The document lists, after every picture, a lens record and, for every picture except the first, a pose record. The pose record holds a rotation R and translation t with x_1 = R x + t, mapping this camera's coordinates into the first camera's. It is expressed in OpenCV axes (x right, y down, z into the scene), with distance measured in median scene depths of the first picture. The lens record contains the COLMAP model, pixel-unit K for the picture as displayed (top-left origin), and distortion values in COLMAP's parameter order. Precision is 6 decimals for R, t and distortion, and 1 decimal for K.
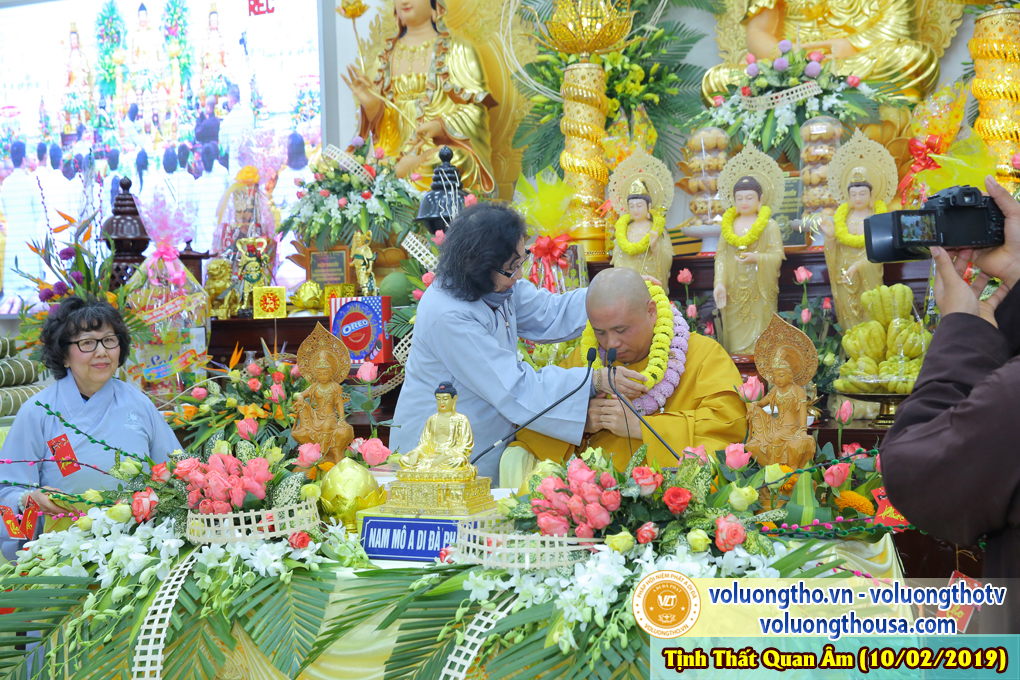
lens RADIAL K [[1331.6, 0, 510.0], [0, 1331.6, 340.0], [0, 0, 1]] dist [0.078317, 0.031874]
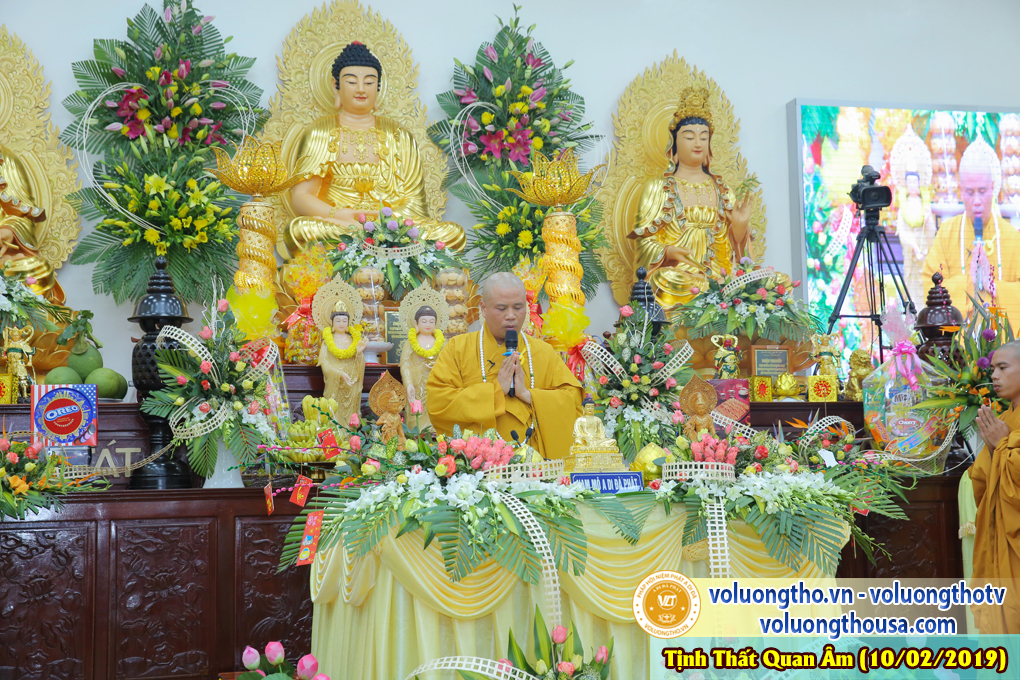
lens RADIAL K [[1637.2, 0, 510.0], [0, 1637.2, 340.0], [0, 0, 1]] dist [0.198894, 0.013175]
pose [[0.745952, 0.081761, 0.660962, -0.749530], [0.010780, 0.990824, -0.134730, 0.118717], [-0.665912, 0.107627, 0.738226, -0.233894]]
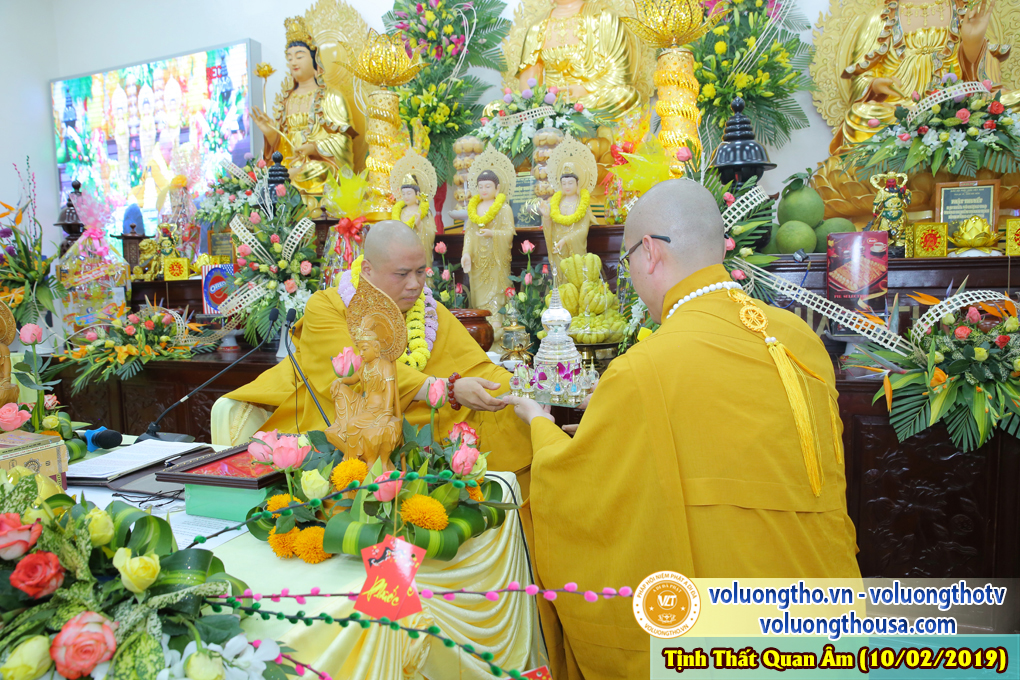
lens RADIAL K [[693.2, 0, 510.0], [0, 693.2, 340.0], [0, 0, 1]] dist [-0.108732, 0.088503]
pose [[0.997783, -0.001386, 0.066541, 0.137752], [-0.003222, 0.997604, 0.069106, -0.004749], [-0.066477, -0.069167, 0.995388, 0.291672]]
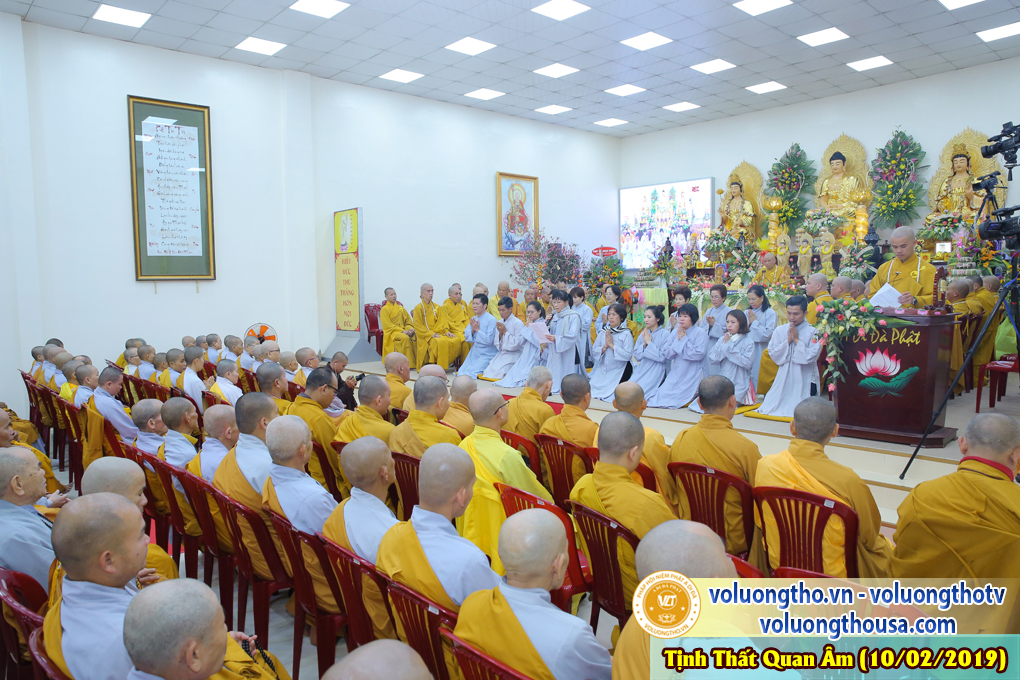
lens RADIAL K [[693.2, 0, 510.0], [0, 693.2, 340.0], [0, 0, 1]] dist [-0.108732, 0.088503]
pose [[0.926686, 0.044954, -0.373138, 0.108467], [-0.019665, 0.997261, 0.071307, 0.077900], [0.375321, -0.058741, 0.925032, -1.517783]]
